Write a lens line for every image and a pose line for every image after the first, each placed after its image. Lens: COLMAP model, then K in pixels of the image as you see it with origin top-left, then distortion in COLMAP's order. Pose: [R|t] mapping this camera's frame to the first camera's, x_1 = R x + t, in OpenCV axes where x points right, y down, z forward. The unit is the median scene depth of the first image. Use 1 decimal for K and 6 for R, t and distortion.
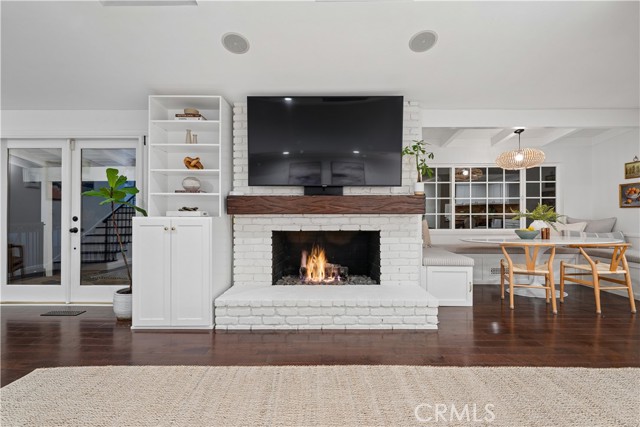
lens RADIAL K [[287.6, 0, 319.9], [0, 287.6, 213.5], [0, 0, 1]] dist [0.000948, -0.000192]
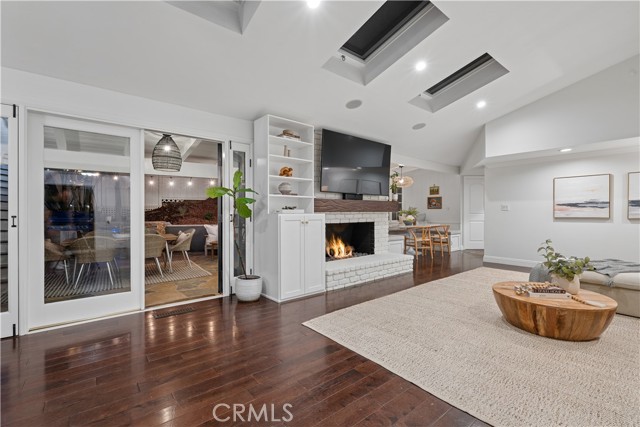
lens RADIAL K [[287.6, 0, 321.1], [0, 287.6, 213.2], [0, 0, 1]] dist [0.000948, -0.000192]
pose [[0.759671, -0.003020, 0.650301, -1.134781], [-0.000412, 0.999987, 0.005126, 0.001345], [-0.650308, -0.004162, 0.759660, -0.067806]]
